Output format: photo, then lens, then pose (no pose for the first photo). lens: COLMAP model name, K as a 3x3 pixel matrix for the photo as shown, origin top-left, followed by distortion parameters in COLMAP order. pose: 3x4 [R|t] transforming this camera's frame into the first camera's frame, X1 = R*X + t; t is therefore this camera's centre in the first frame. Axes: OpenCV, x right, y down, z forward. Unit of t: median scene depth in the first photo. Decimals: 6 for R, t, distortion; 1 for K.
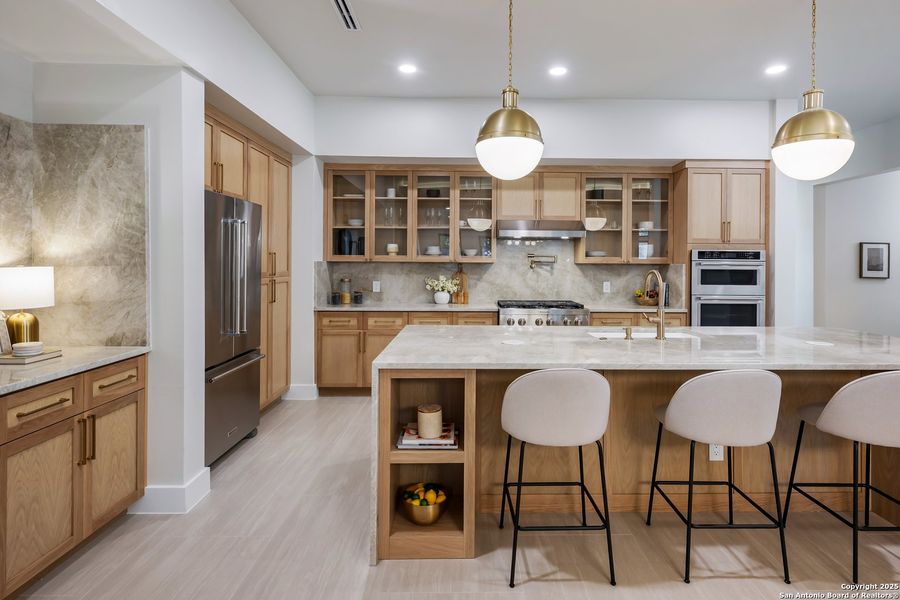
lens RADIAL K [[459.1, 0, 464.7], [0, 459.1, 266.4], [0, 0, 1]] dist [0.007176, 0.002883]
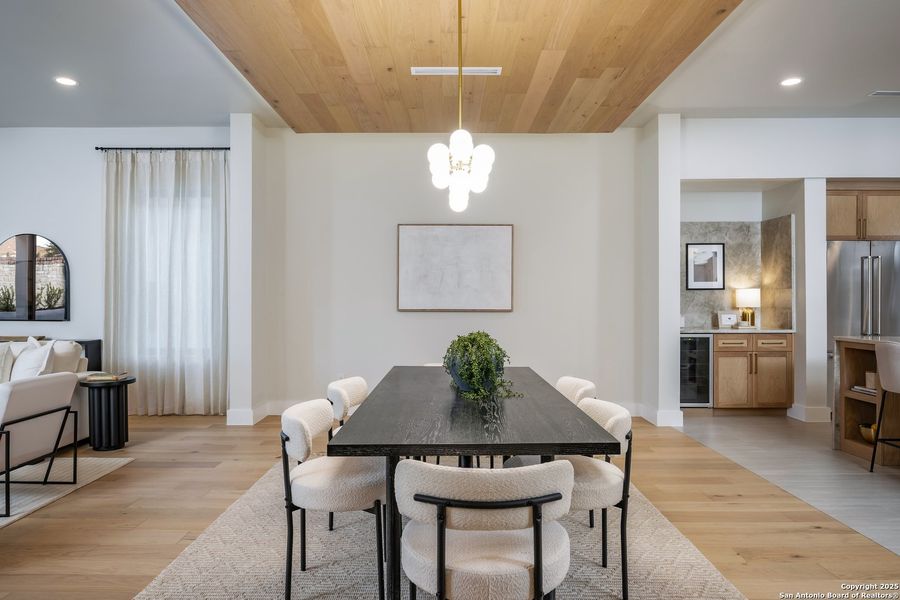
lens RADIAL K [[590.1, 0, 445.6], [0, 590.1, 297.8], [0, 0, 1]] dist [-0.008257, 0.005187]
pose [[-0.009487, -0.010559, -0.999899, 0.871125], [-0.012230, 0.999871, -0.010443, 0.041776], [0.999880, 0.012130, -0.009615, -0.203214]]
